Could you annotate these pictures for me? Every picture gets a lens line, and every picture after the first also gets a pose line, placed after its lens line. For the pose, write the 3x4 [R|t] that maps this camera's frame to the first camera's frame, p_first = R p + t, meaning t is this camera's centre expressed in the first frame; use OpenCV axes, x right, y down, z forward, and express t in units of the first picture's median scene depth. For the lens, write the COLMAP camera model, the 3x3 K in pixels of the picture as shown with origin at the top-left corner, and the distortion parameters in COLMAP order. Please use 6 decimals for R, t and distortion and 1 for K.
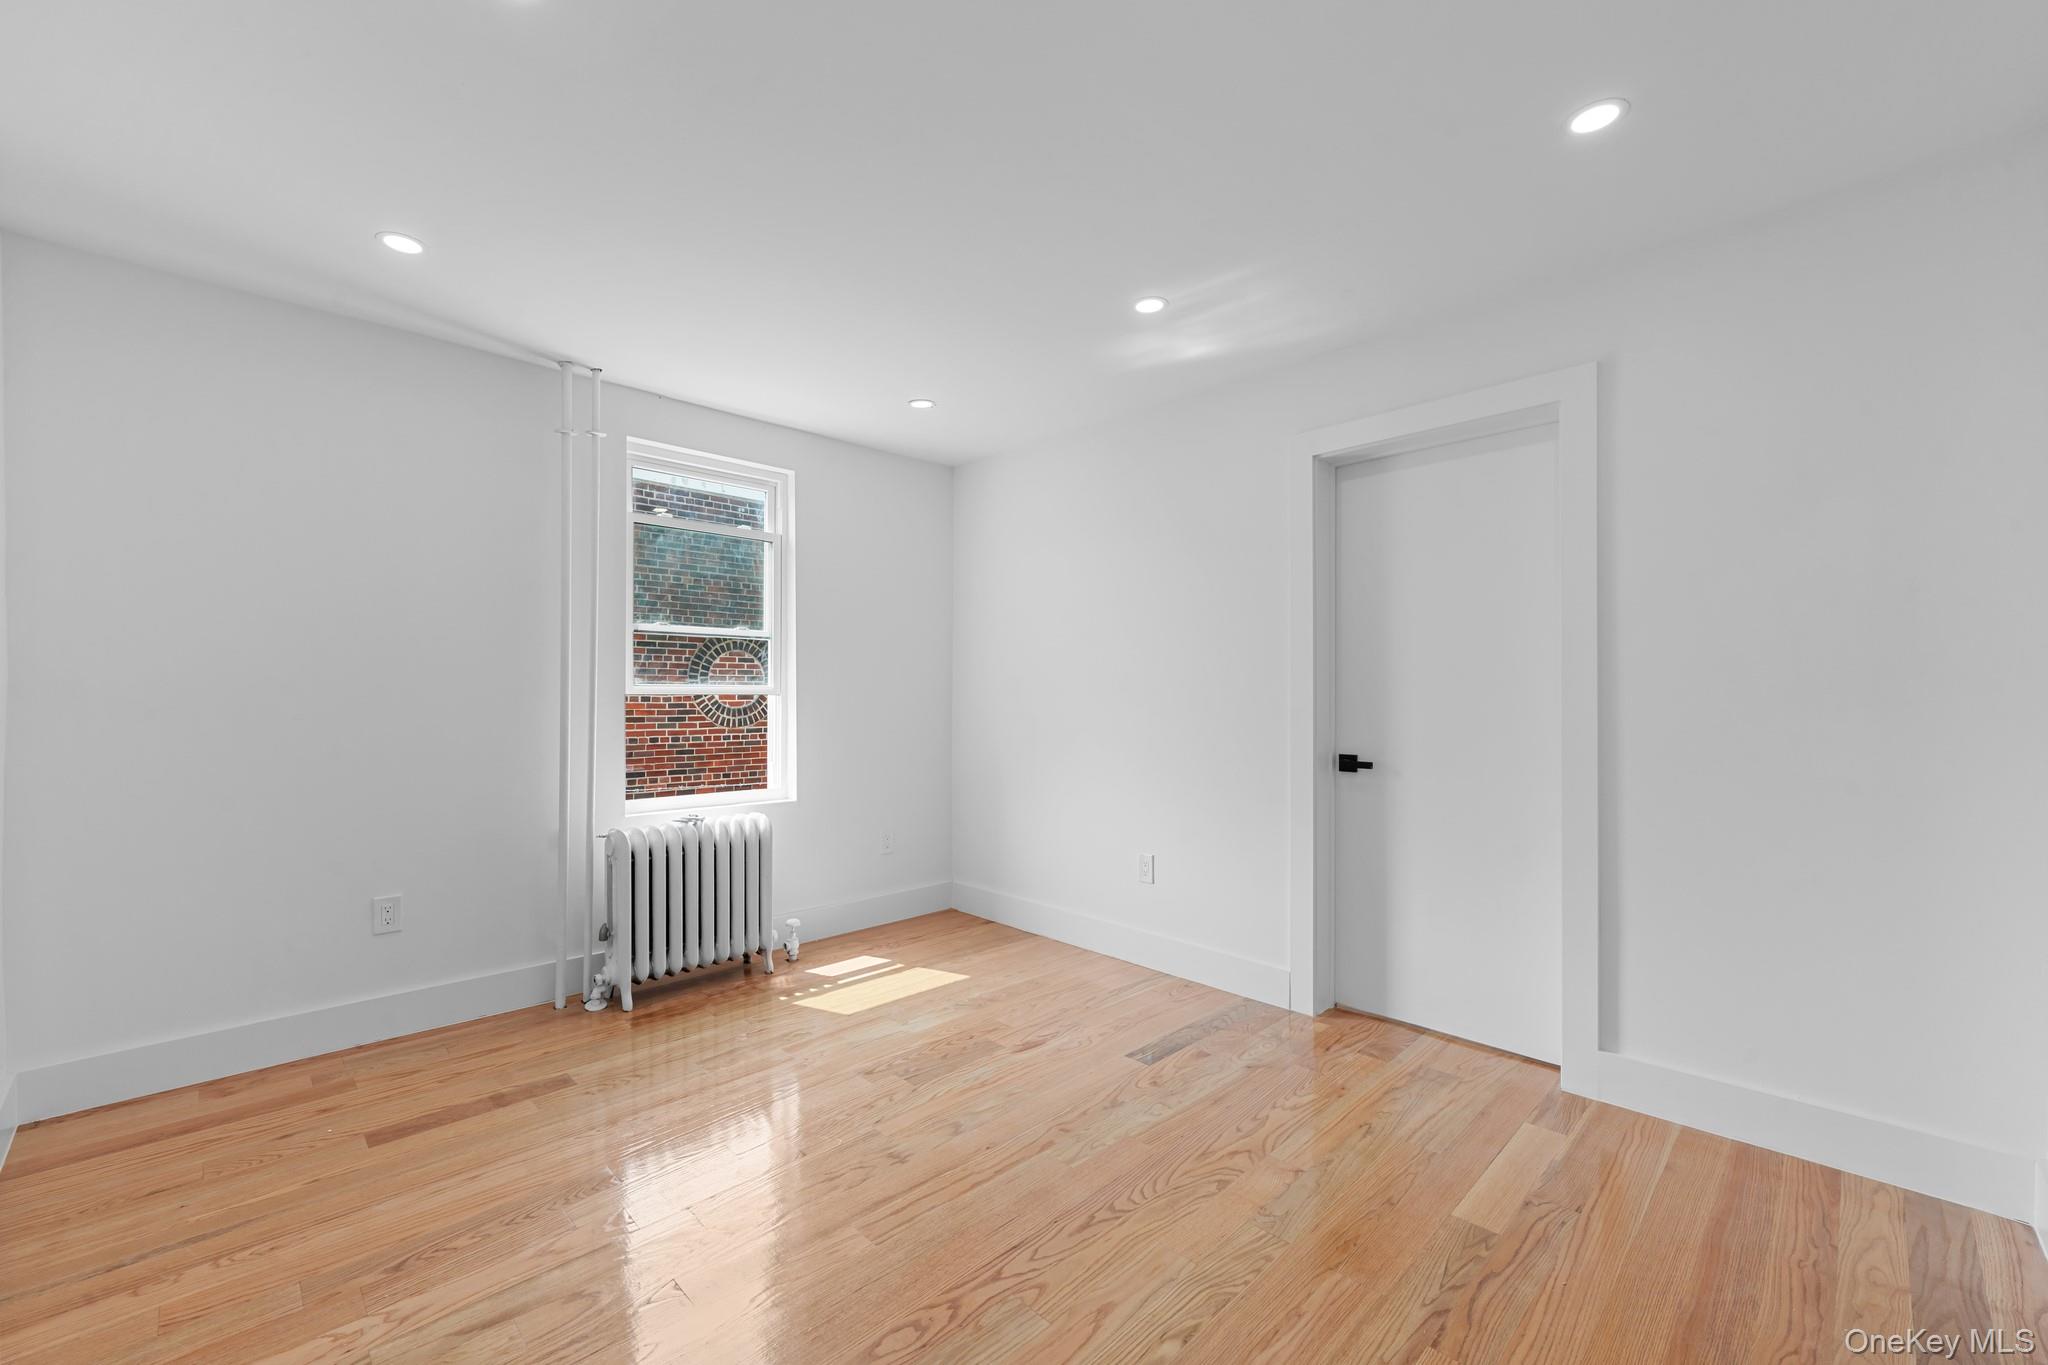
lens RADIAL K [[809.3, 0, 1019.8], [0, 809.3, 694.9], [0, 0, 1]] dist [0.000391, -0.000131]
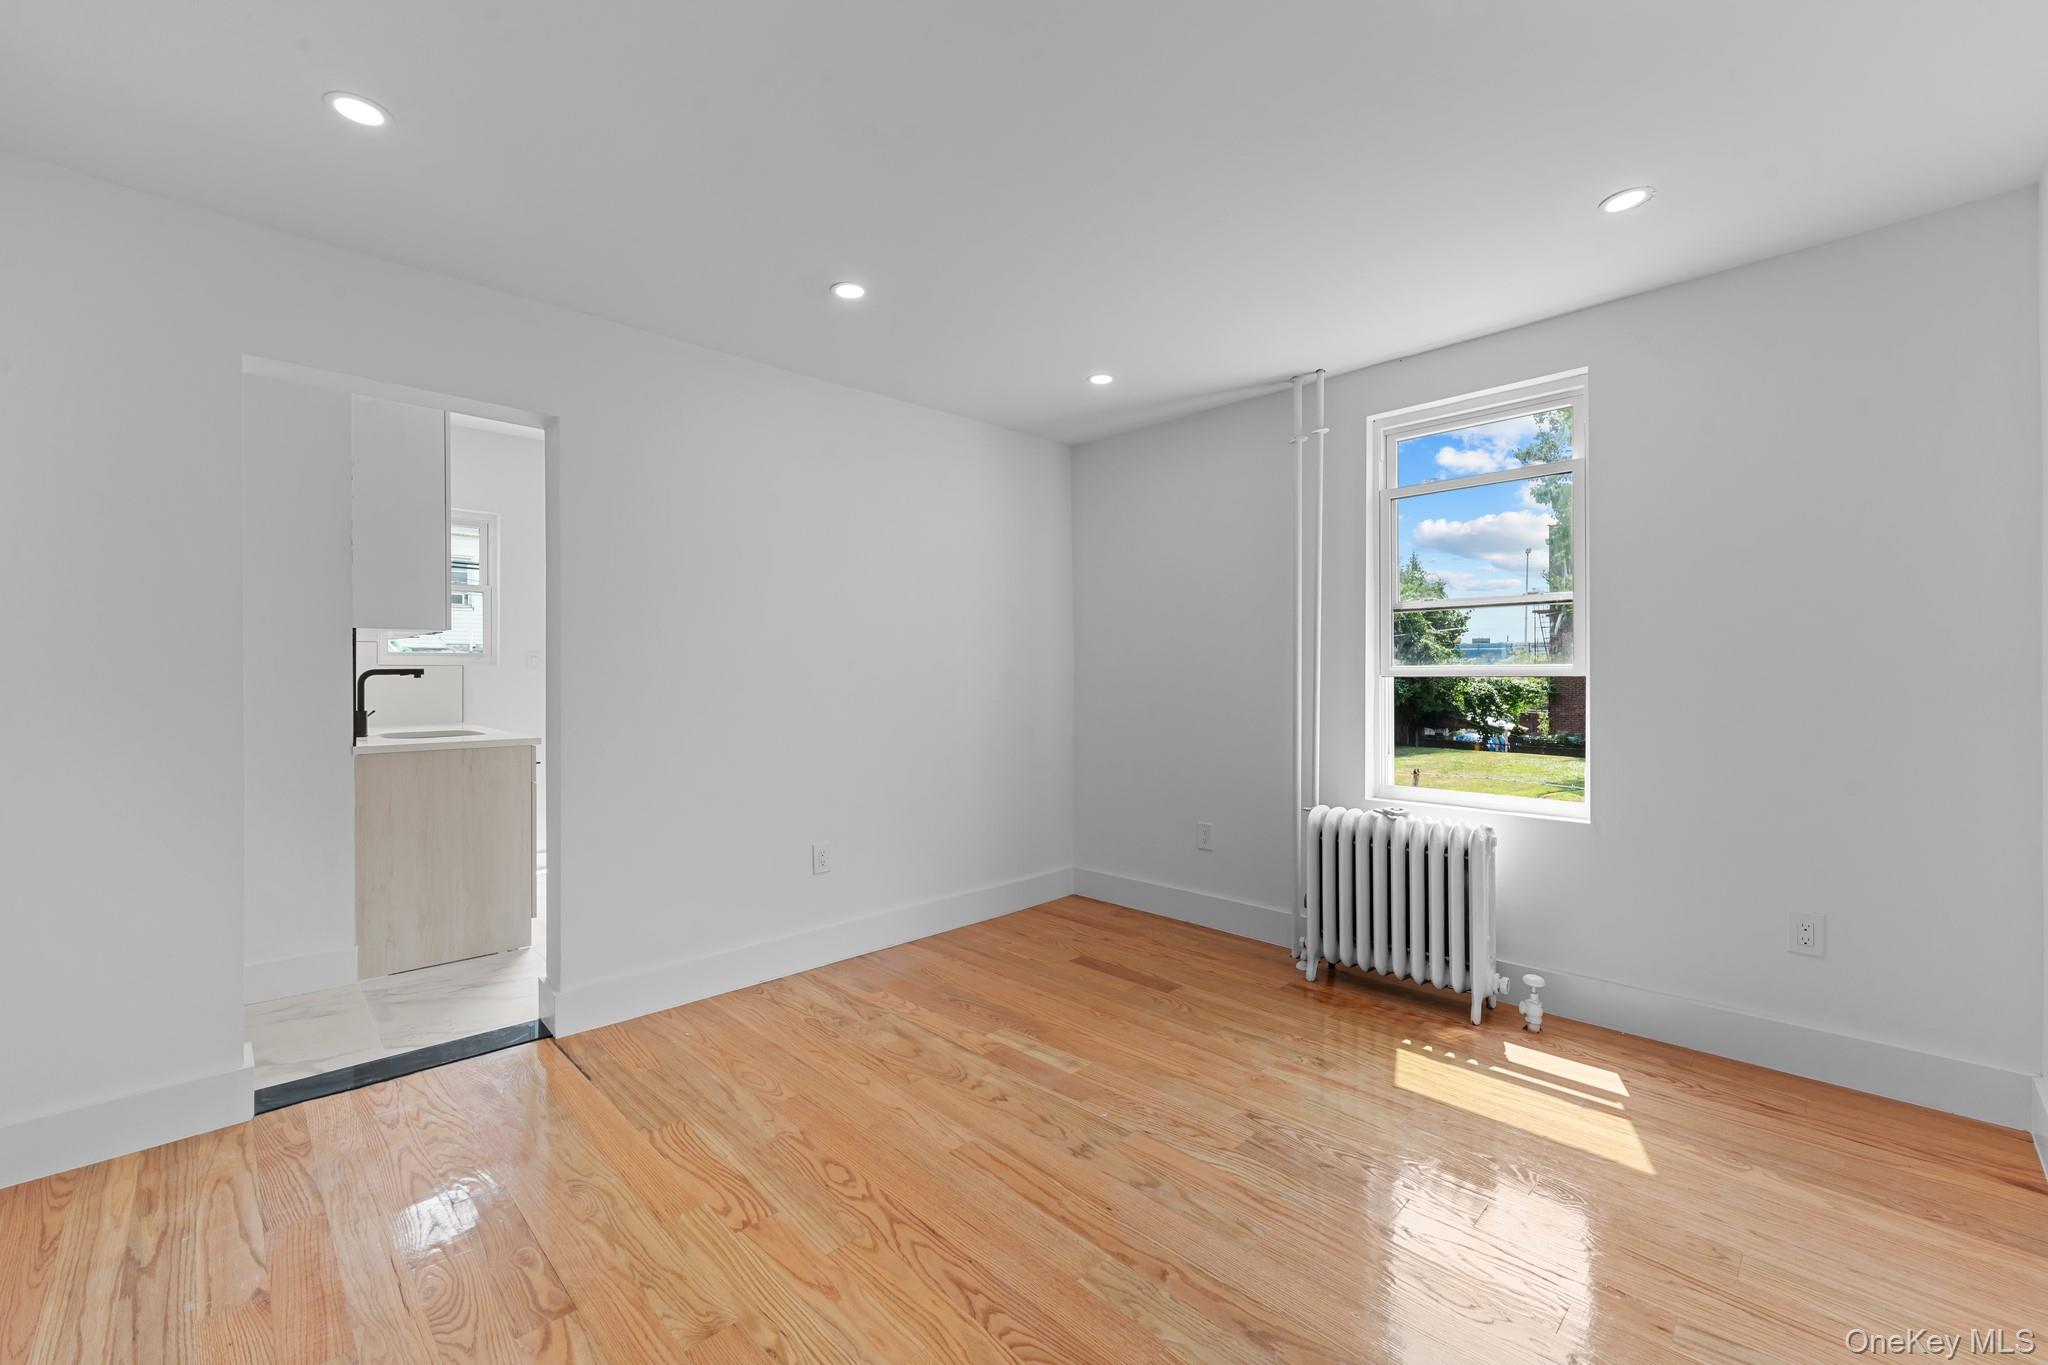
lens RADIAL K [[821.8, 0, 1024.0], [0, 821.8, 675.0], [0, 0, 1]] dist [-0.000093, -0.000142]
pose [[0.011628, -0.003681, -0.999926, 0.566899], [0.002757, 0.999990, -0.003649, 0.000150], [0.999929, -0.002714, 0.011638, 0.618044]]
